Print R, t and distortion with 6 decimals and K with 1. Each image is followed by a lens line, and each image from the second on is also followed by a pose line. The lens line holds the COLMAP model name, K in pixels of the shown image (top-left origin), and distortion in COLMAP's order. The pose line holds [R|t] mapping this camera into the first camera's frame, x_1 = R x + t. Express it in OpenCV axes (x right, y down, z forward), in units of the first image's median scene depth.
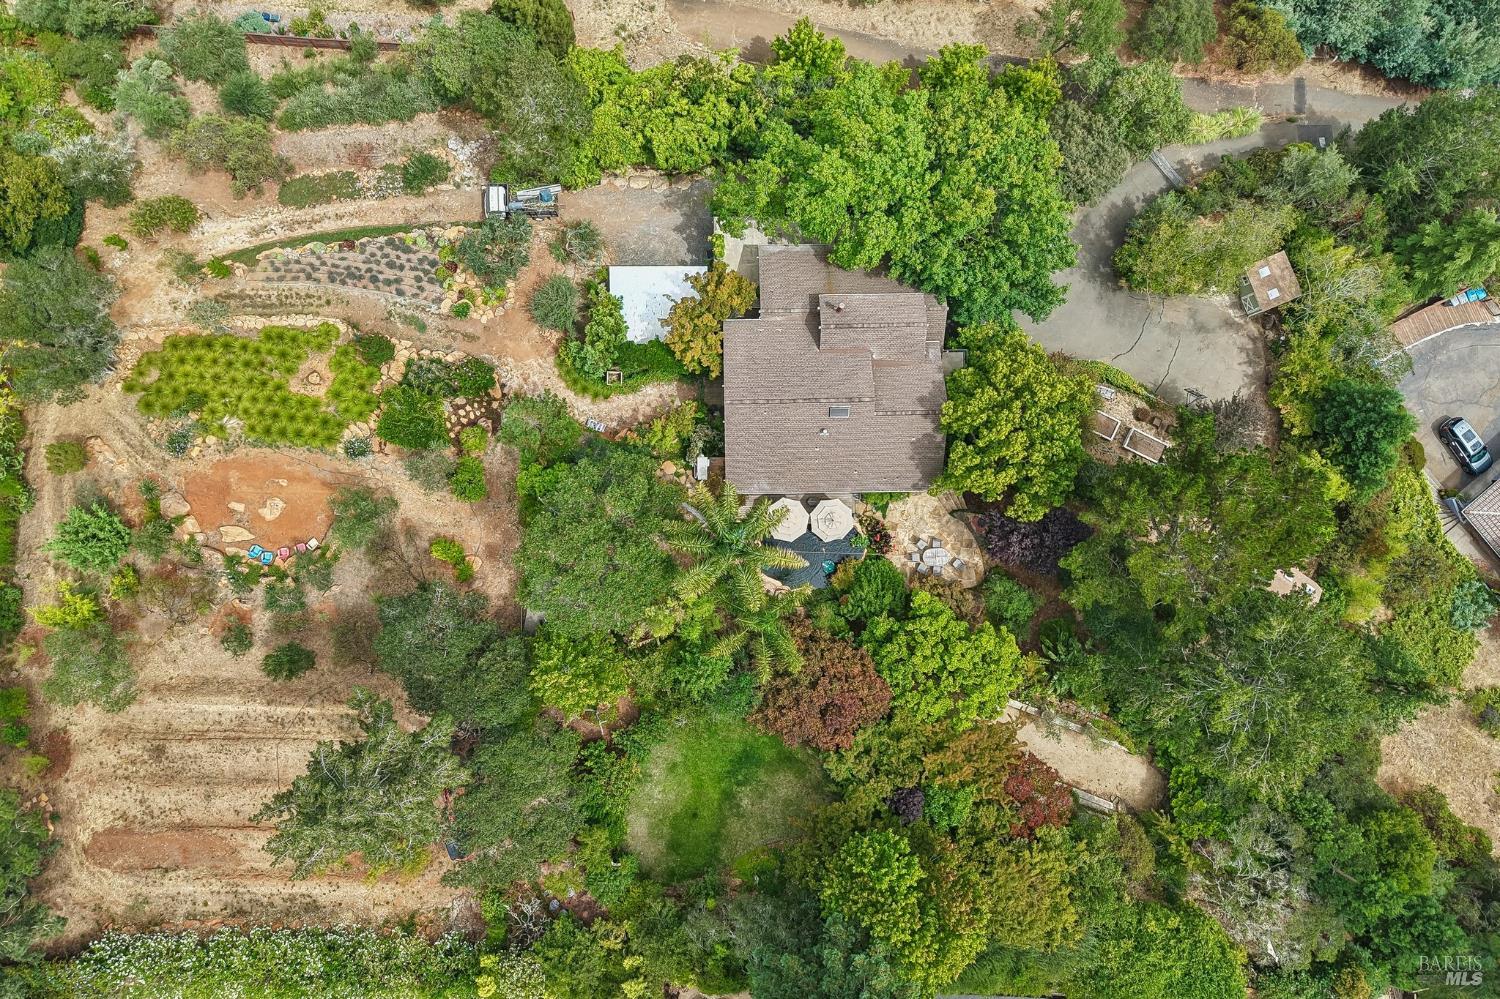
lens RADIAL K [[990.6, 0, 758.5], [0, 990.6, 499.9], [0, 0, 1]] dist [0.002195, -0.017201]
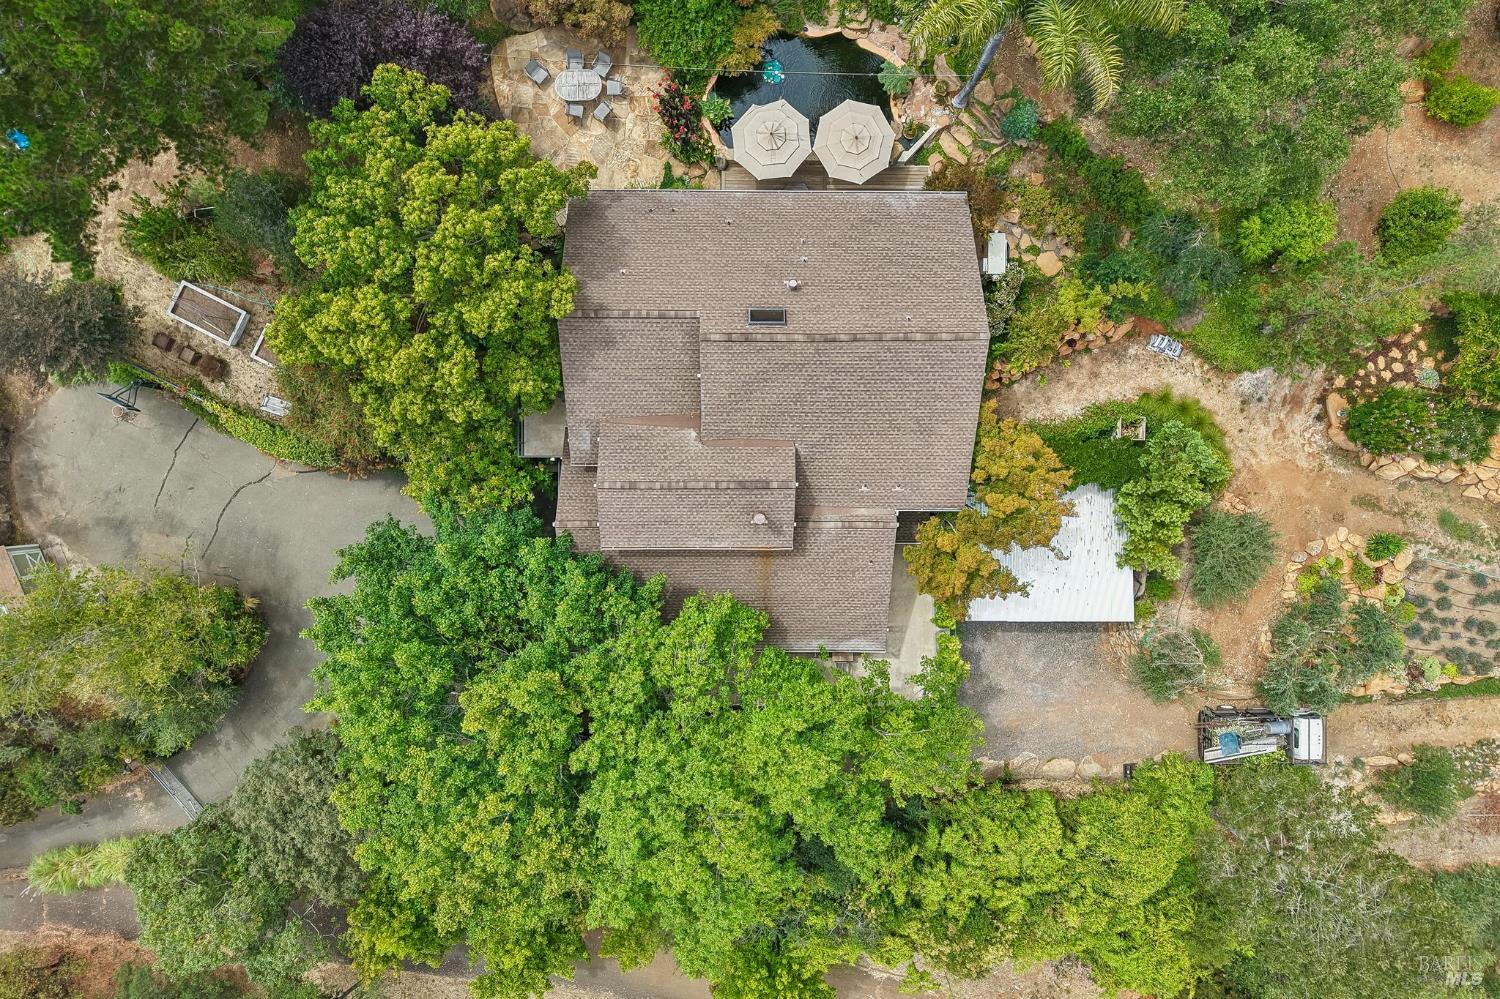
lens RADIAL K [[990.6, 0, 758.5], [0, 990.6, 499.9], [0, 0, 1]] dist [0.002195, -0.017201]
pose [[-0.998711, -0.017045, -0.047800, 0.101092], [0.017186, -0.999849, -0.002524, -0.169820], [-0.047750, -0.003342, 0.998854, 0.436085]]
